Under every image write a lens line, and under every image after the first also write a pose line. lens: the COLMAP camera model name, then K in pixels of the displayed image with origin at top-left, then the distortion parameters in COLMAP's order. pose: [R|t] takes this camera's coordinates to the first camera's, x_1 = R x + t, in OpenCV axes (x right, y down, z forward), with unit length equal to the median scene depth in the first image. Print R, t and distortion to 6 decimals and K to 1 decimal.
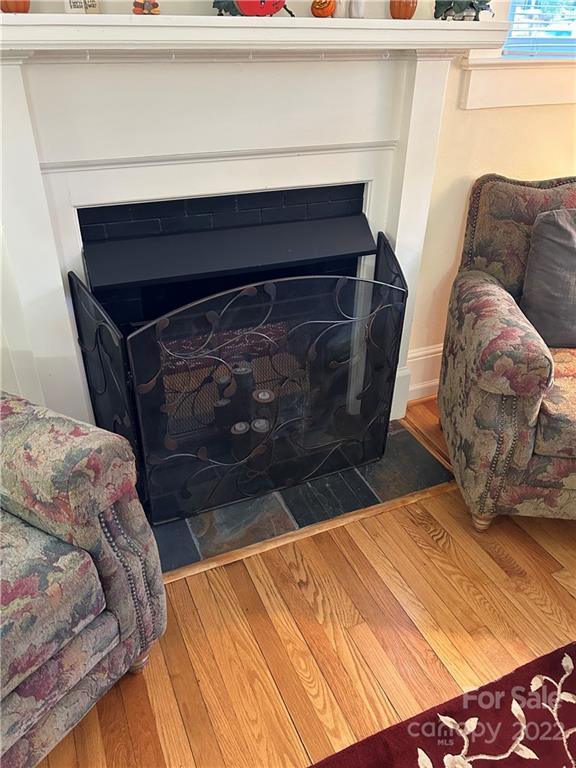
lens RADIAL K [[576.7, 0, 288.0], [0, 576.7, 384.0], [0, 0, 1]] dist [0.078395, -0.001674]
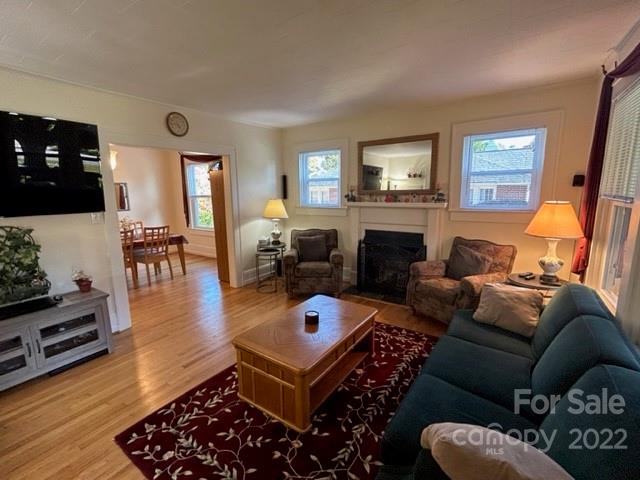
lens RADIAL K [[288.5, 0, 318.6], [0, 288.5, 239.1], [0, 0, 1]] dist [-0.001286, 0.000236]
pose [[0.523179, 0.120708, -0.843631, 1.761499], [-0.421141, 0.897221, -0.132796, 0.356337], [0.740894, 0.424764, 0.520242, -0.783271]]
